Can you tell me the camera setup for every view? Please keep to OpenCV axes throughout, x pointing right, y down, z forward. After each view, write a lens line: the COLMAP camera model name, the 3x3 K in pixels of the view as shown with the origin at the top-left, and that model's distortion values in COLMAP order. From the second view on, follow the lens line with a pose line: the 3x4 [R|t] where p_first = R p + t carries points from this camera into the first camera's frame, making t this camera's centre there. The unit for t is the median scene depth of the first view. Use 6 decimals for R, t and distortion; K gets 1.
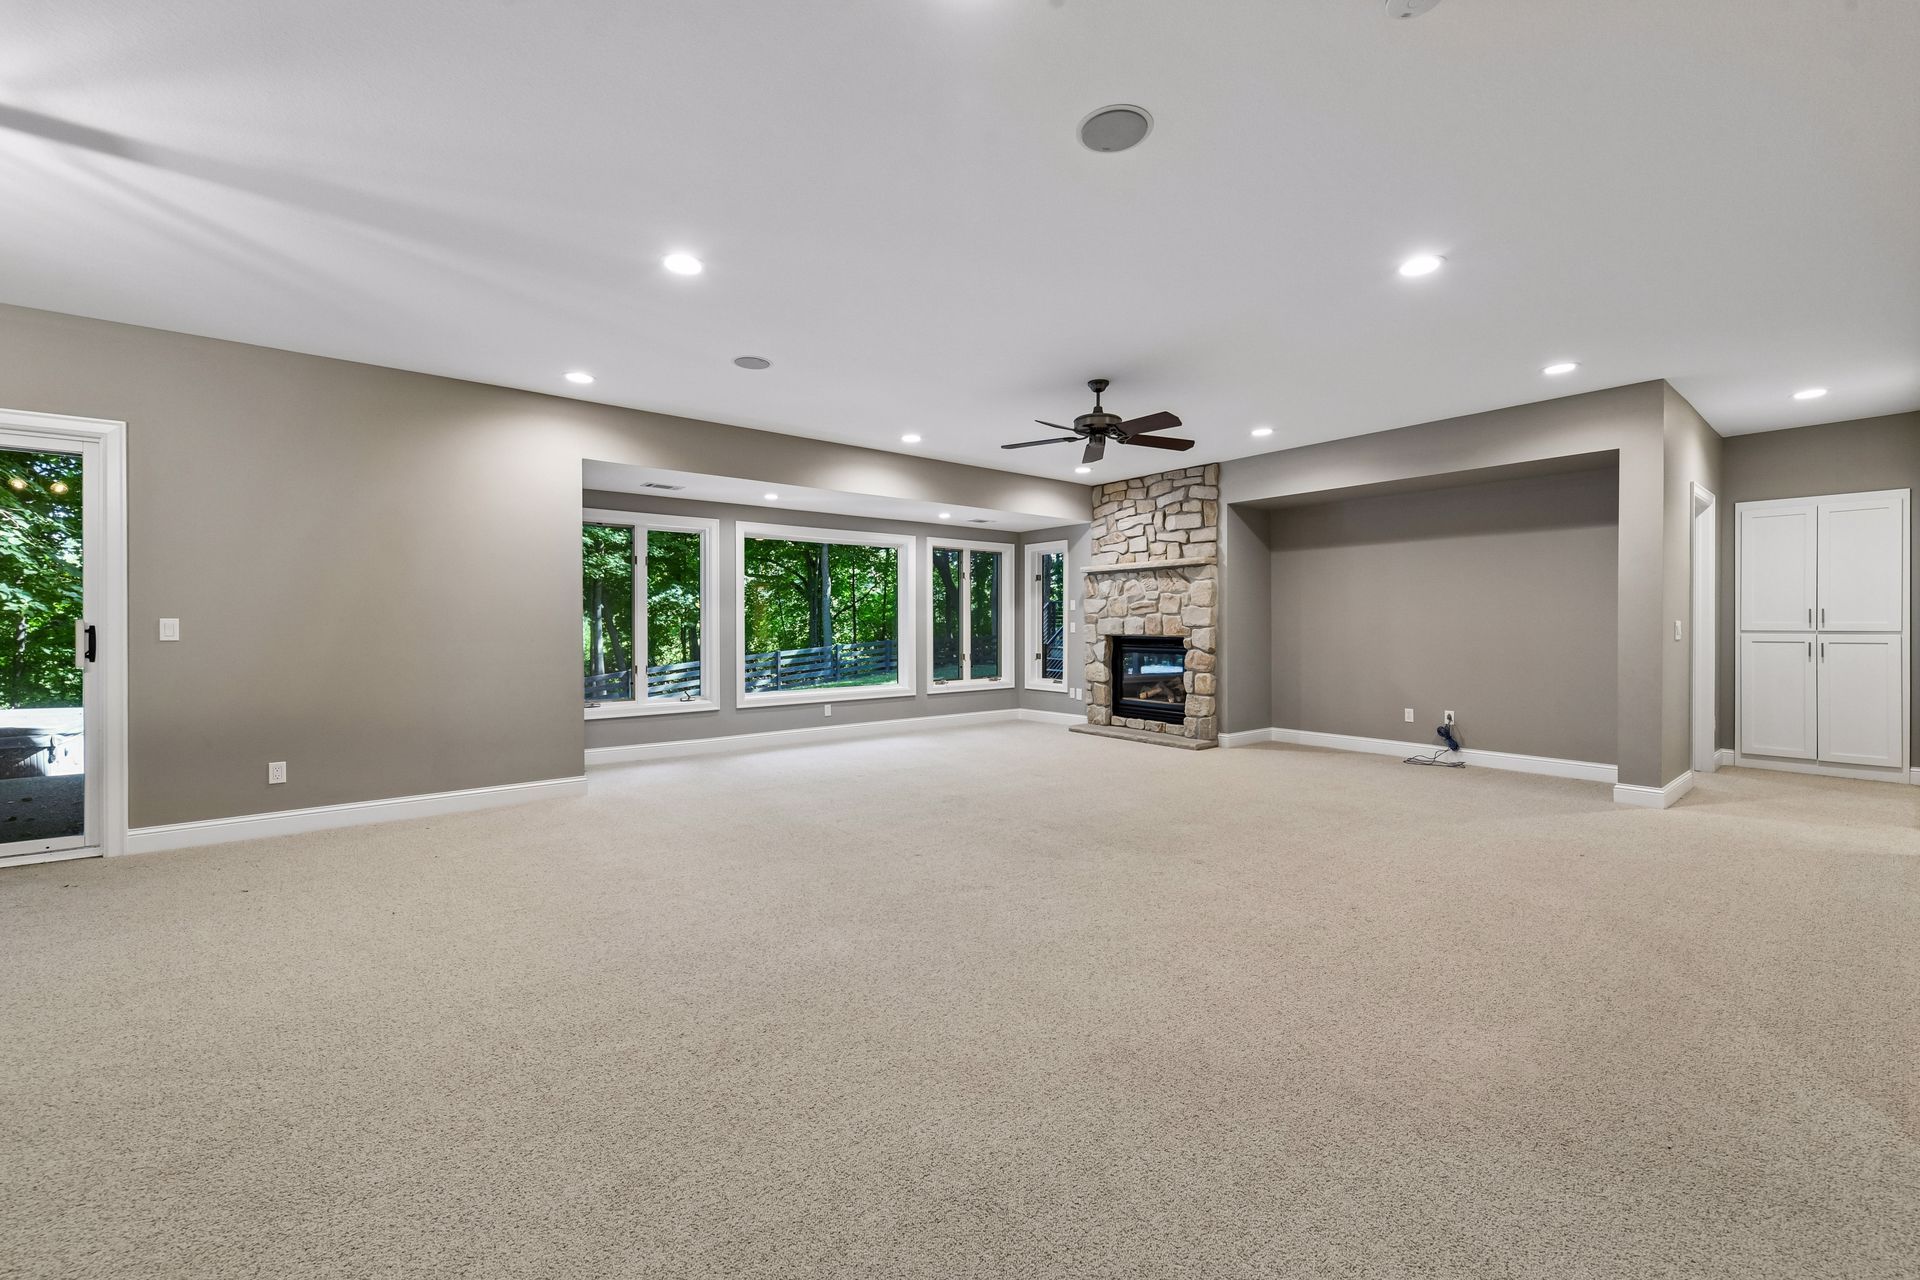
lens RADIAL K [[751.9, 0, 960.1], [0, 751.9, 631.2], [0, 0, 1]] dist [0.000984, -0.000166]
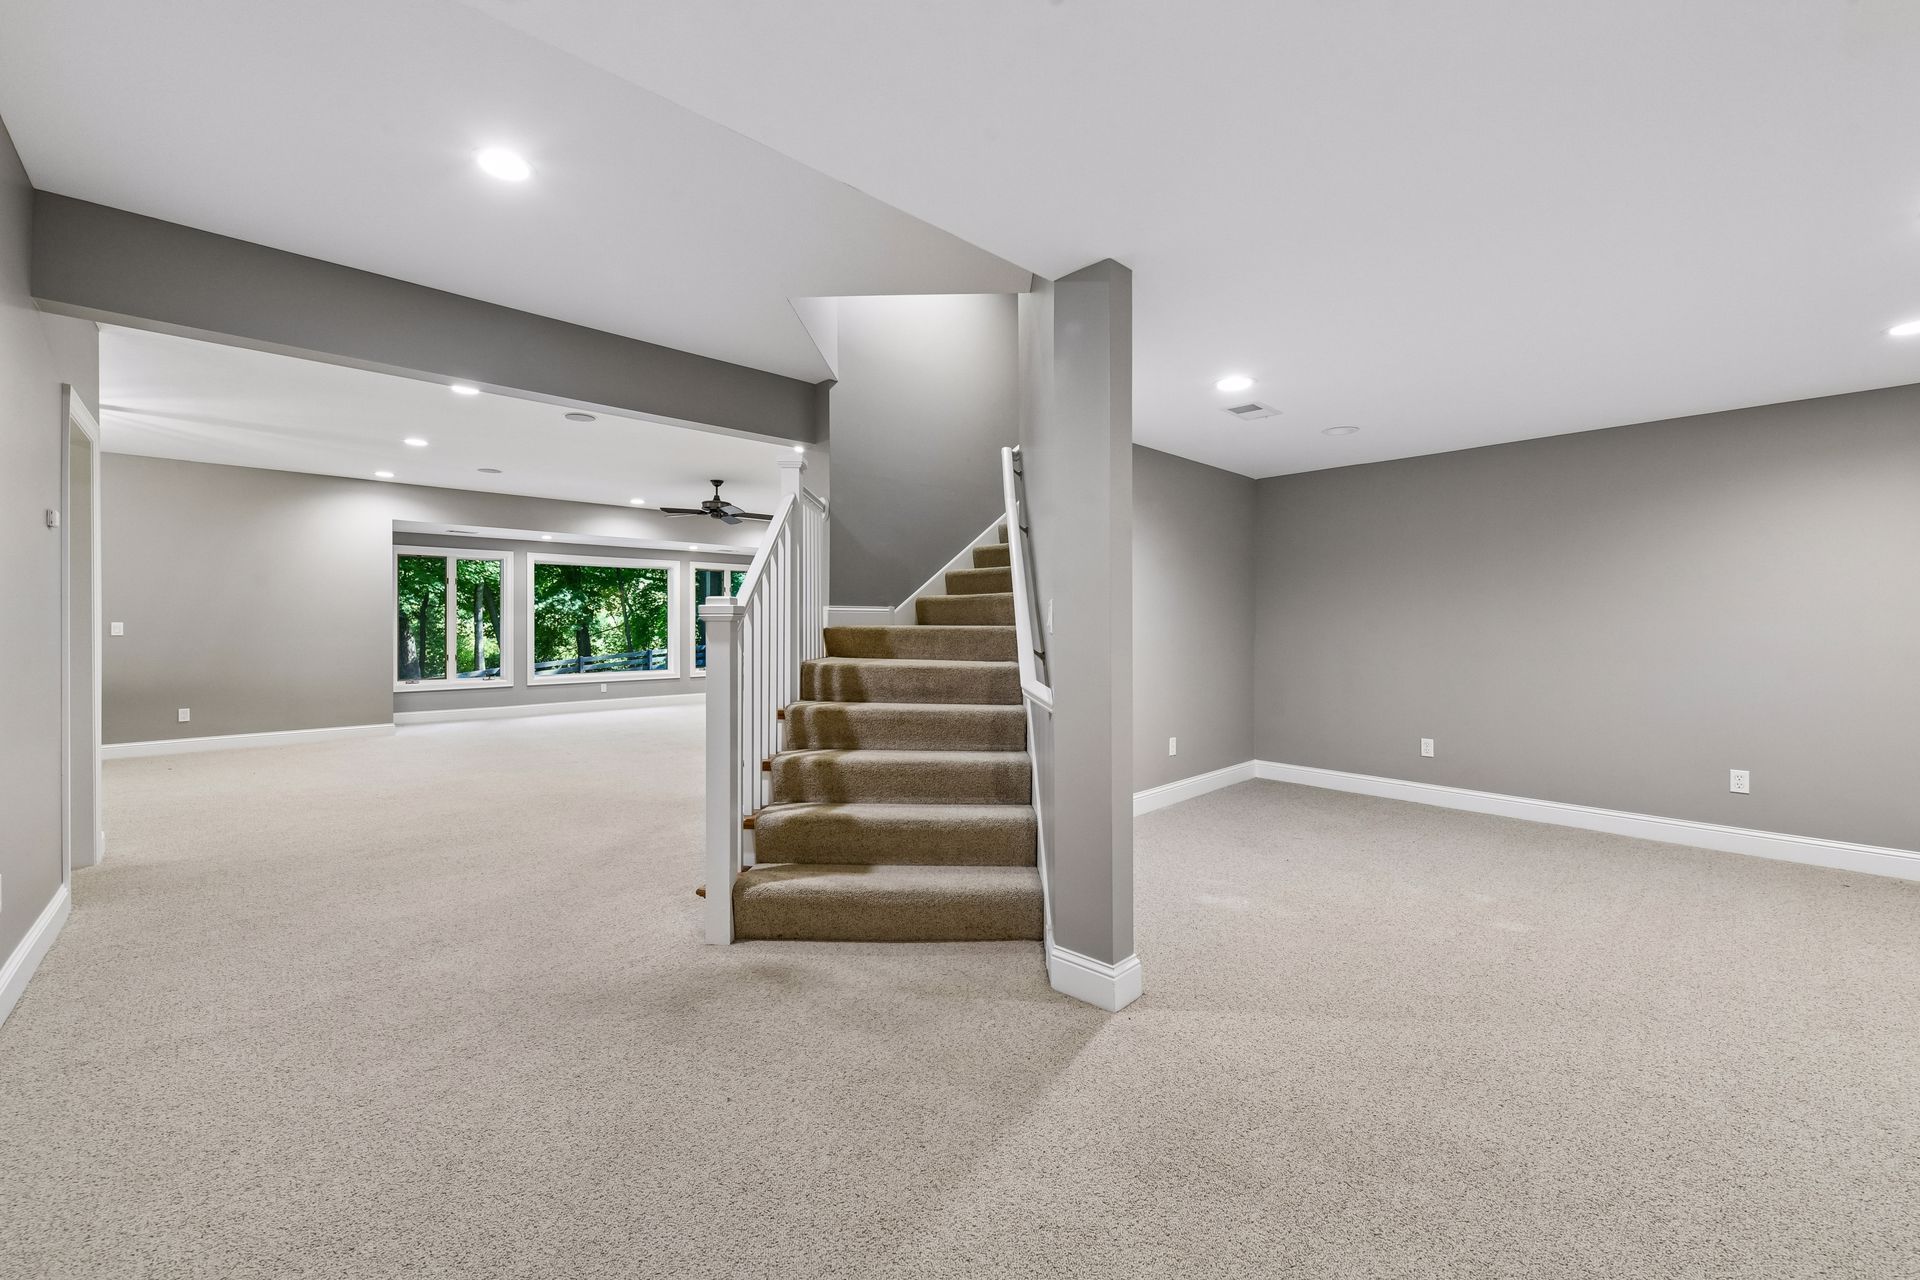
lens RADIAL K [[751.9, 0, 960.6], [0, 751.9, 639.6], [0, 0, 1]] dist [0.000984, -0.000166]
pose [[0.994968, -0.002040, 0.100177, 0.387107], [0.001477, 0.999983, 0.005701, 0.010379], [-0.100186, -0.005524, 0.994953, -0.505164]]
